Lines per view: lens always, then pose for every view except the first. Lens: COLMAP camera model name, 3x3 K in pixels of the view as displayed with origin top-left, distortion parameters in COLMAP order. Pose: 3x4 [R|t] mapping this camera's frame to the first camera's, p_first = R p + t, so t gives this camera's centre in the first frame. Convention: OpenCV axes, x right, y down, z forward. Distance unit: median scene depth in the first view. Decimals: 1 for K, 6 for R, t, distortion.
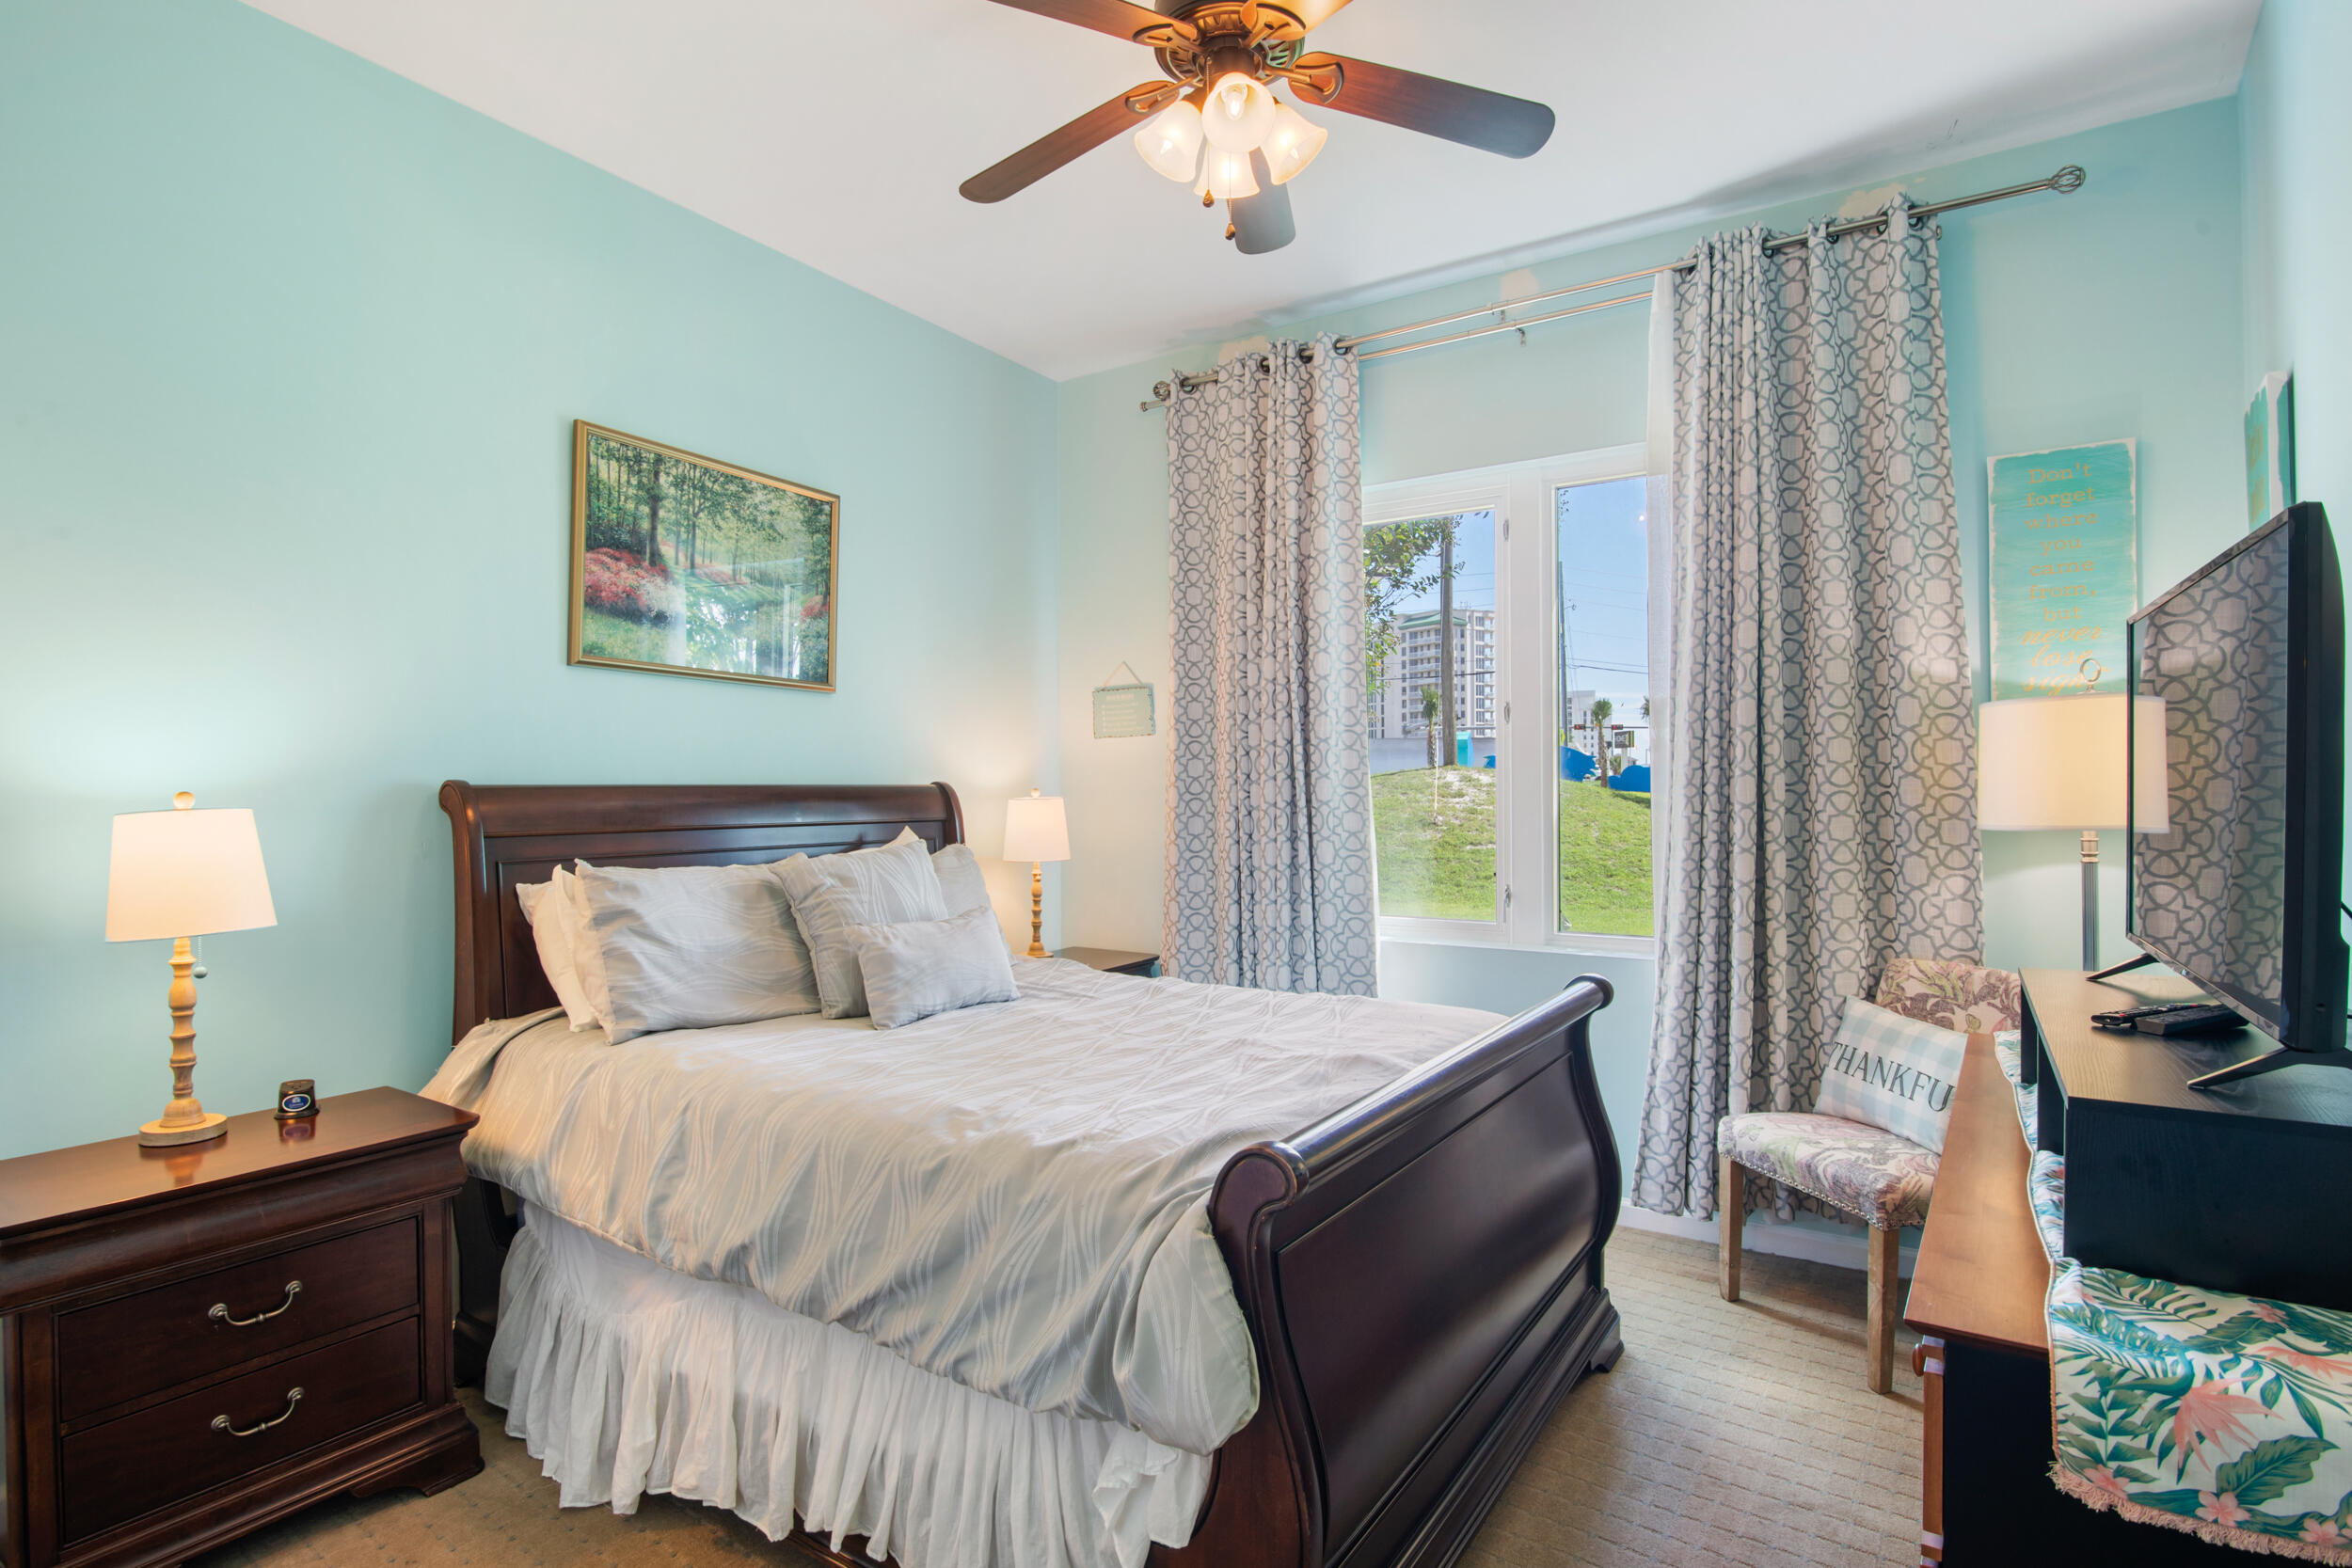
lens RADIAL K [[1181.1, 0, 1184.9], [0, 1181.1, 799.0], [0, 0, 1]] dist [-0.020791, 0.000080]
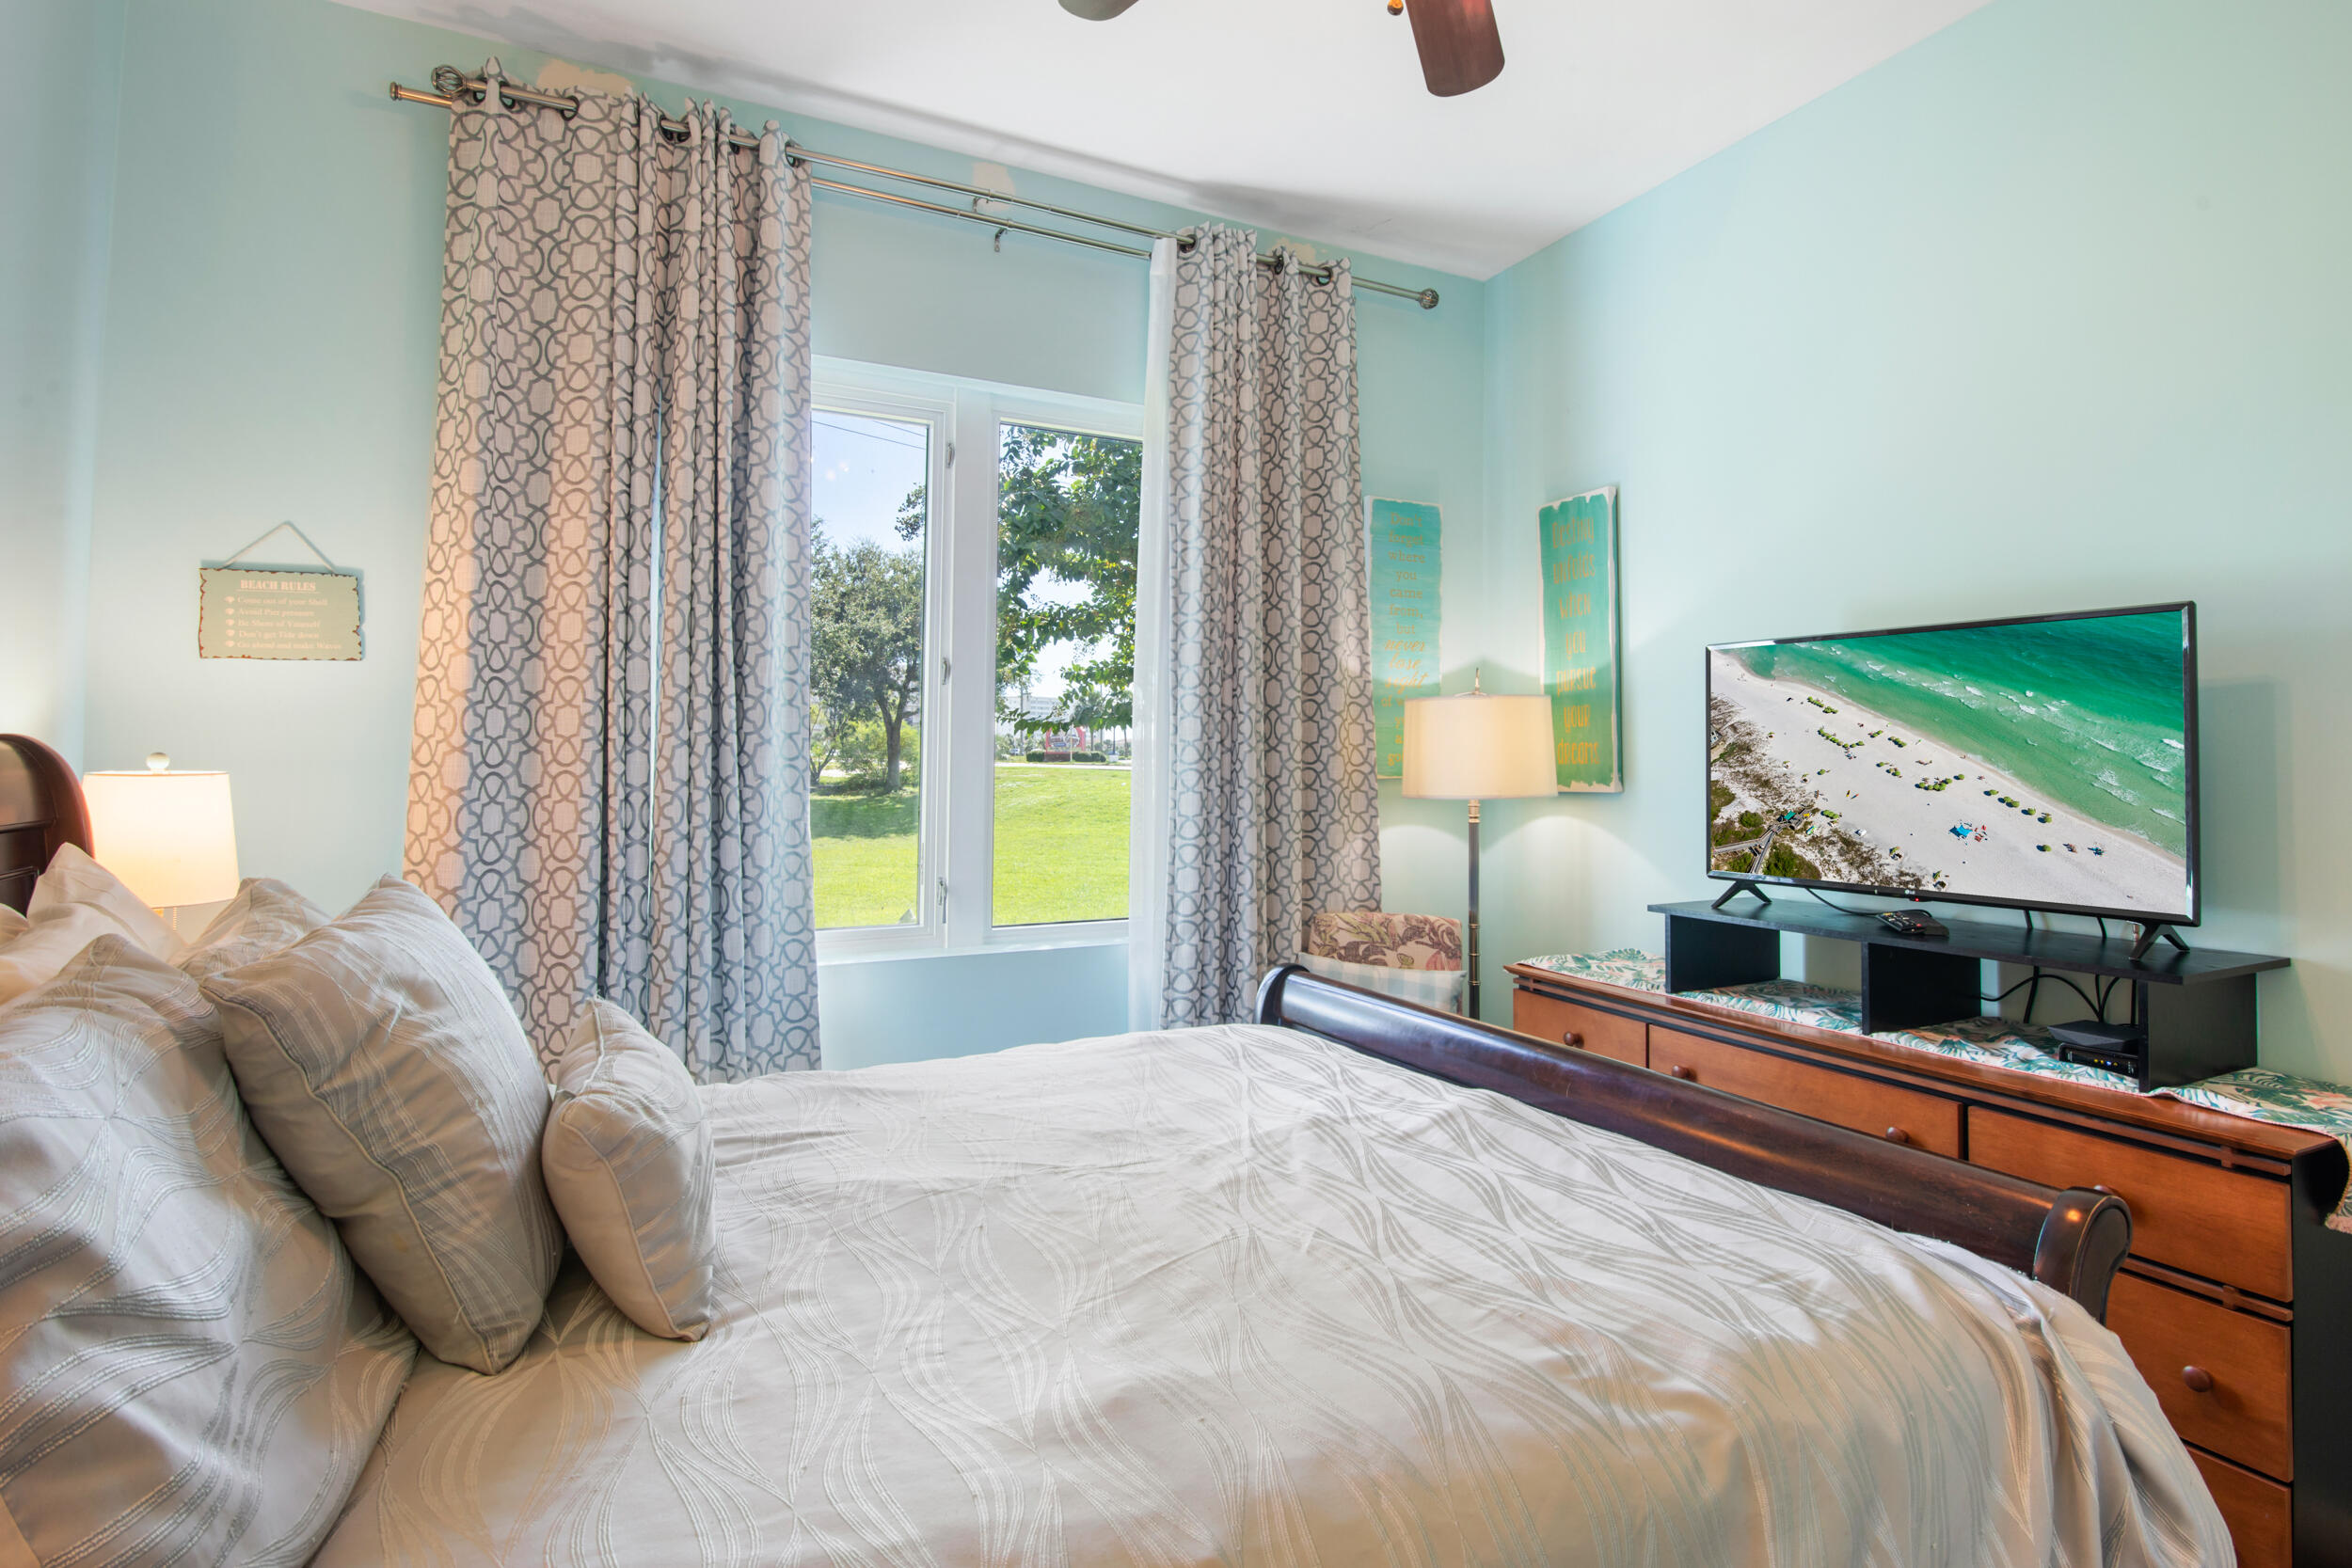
lens RADIAL K [[1194.9, 0, 1146.4], [0, 1194.9, 708.7], [0, 0, 1]] dist [-0.010798, -0.000130]
pose [[0.486462, 0.045476, 0.872517, -0.509865], [-0.001038, 0.998674, -0.051473, -0.003454], [-0.873701, 0.024134, 0.485864, 0.595367]]
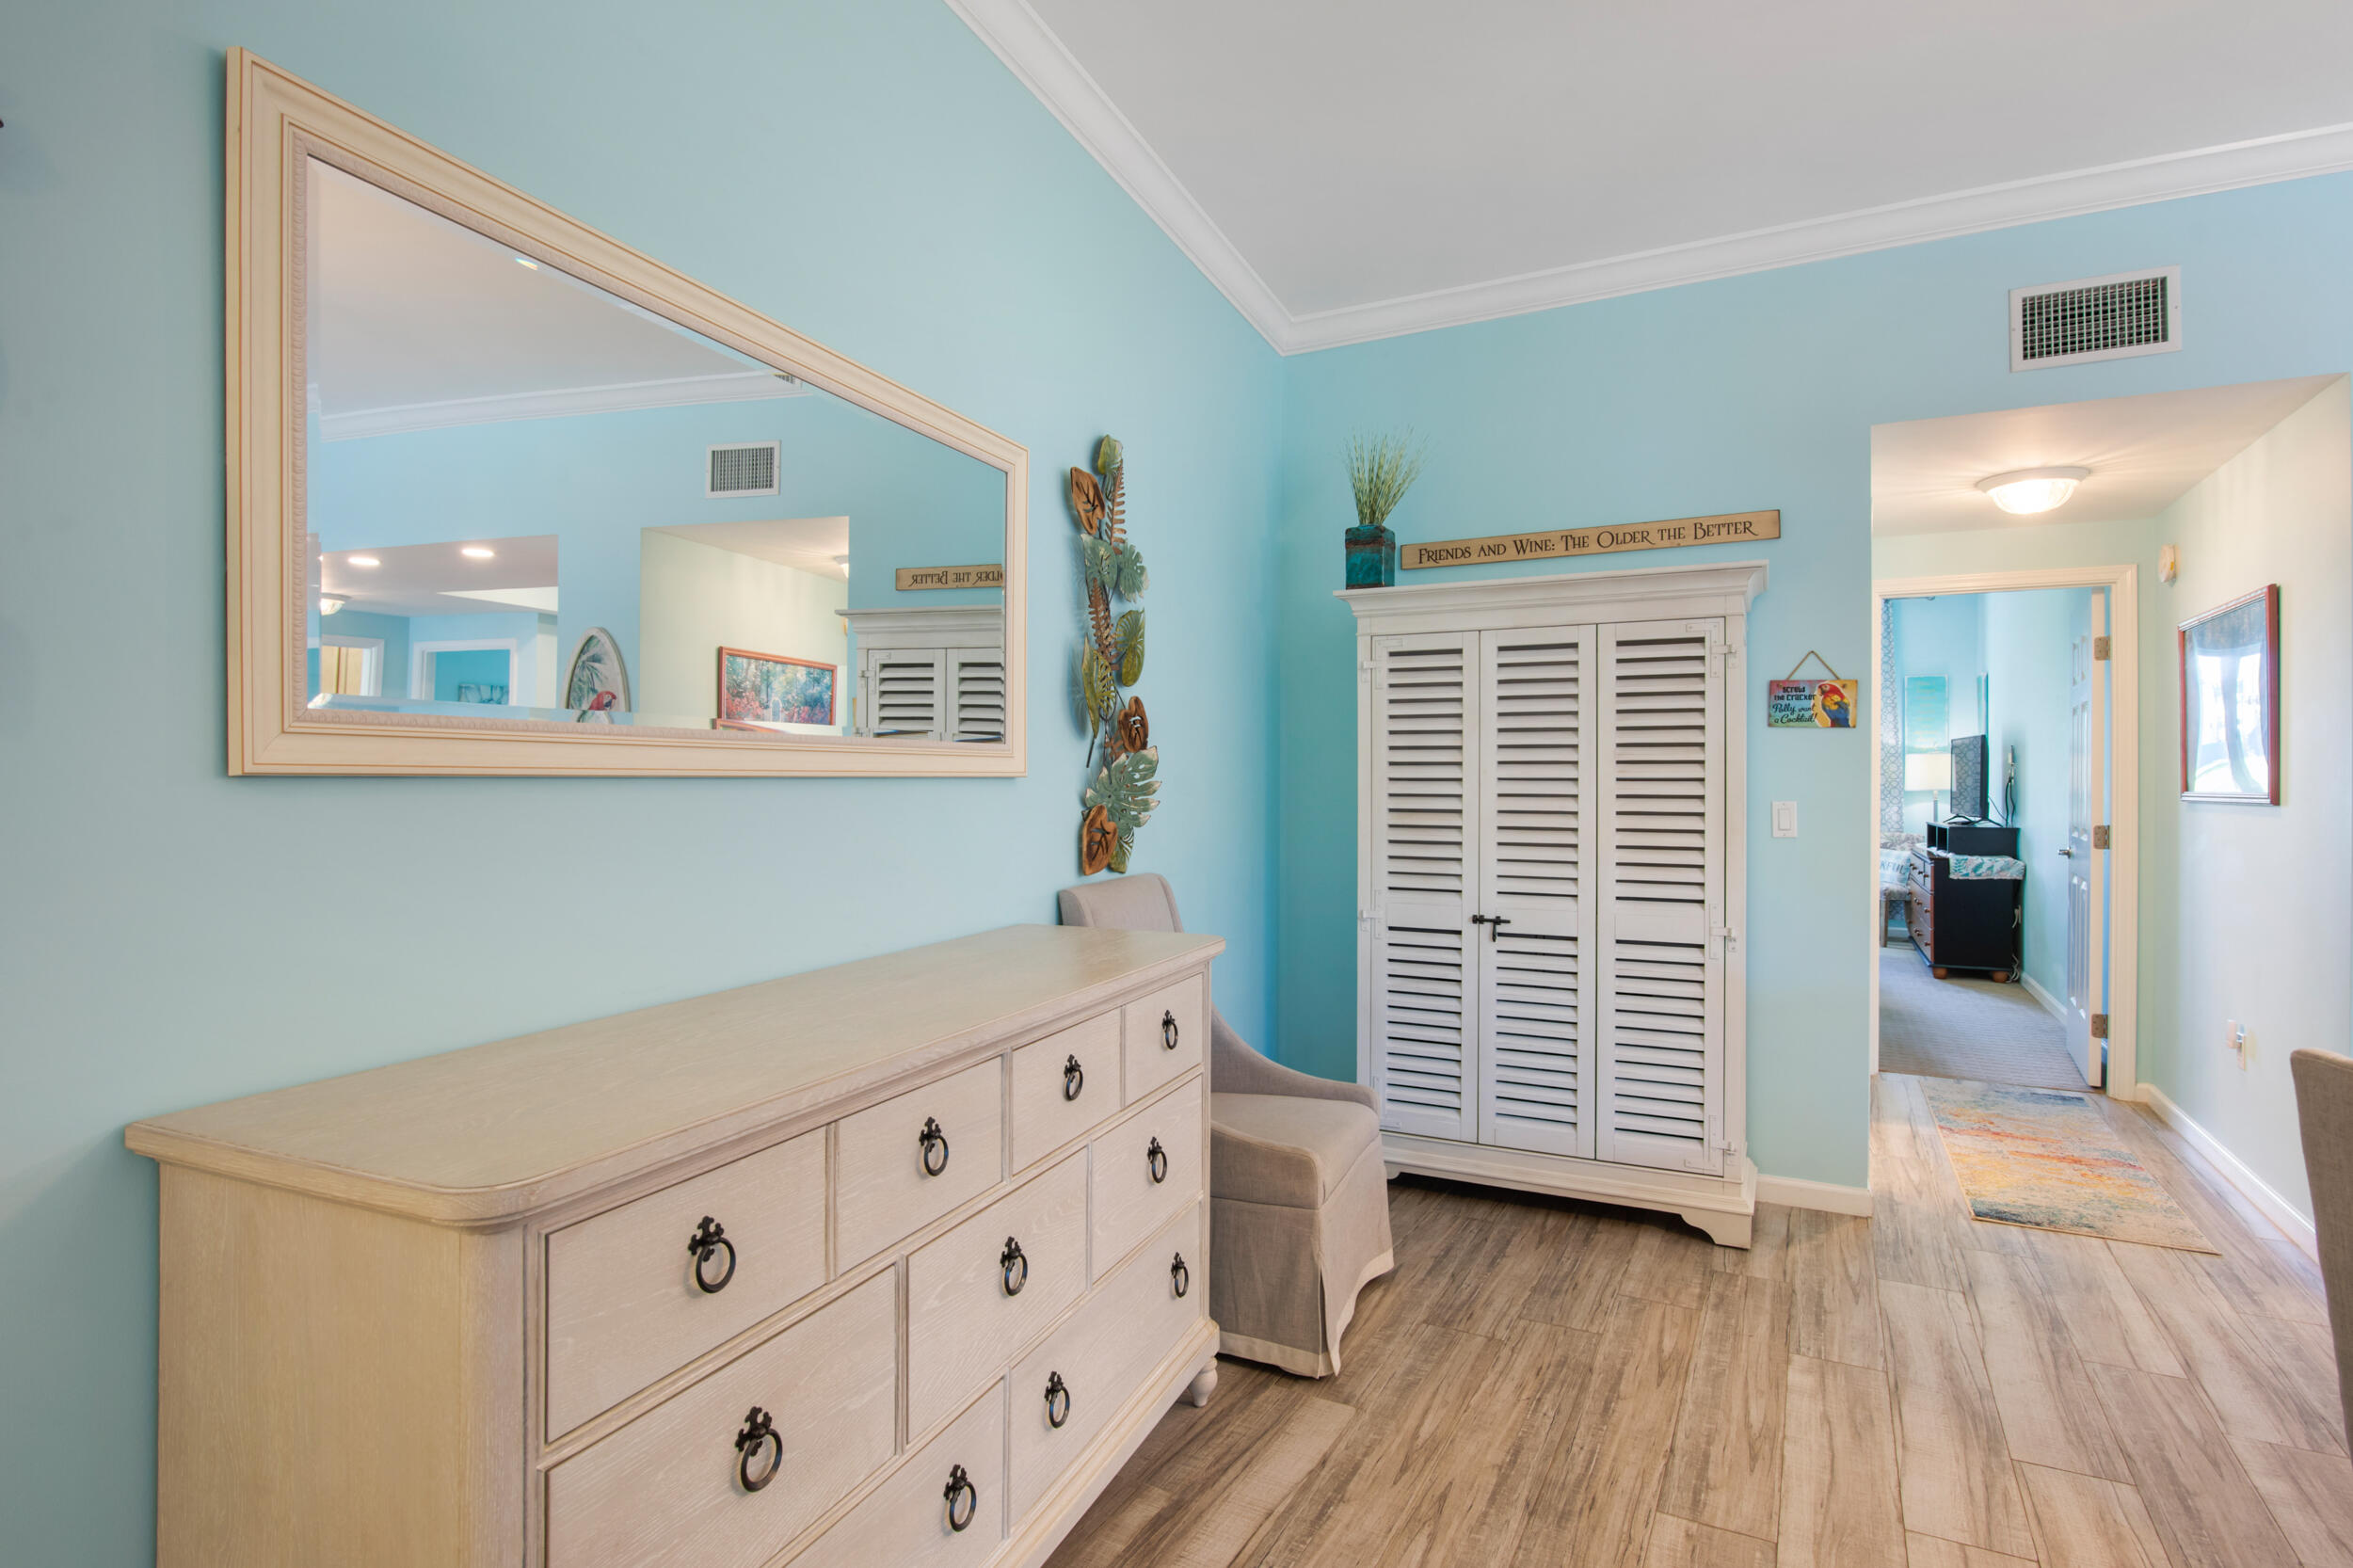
lens RADIAL K [[1181.7, 0, 1185.4], [0, 1181.7, 799.0], [0, 0, 1]] dist [-0.020791, 0.000080]
pose [[0.988832, 0.014192, 0.148357, -1.796519], [-0.015662, 0.999839, 0.008746, 0.049339], [-0.148209, -0.010971, 0.988895, -1.956025]]
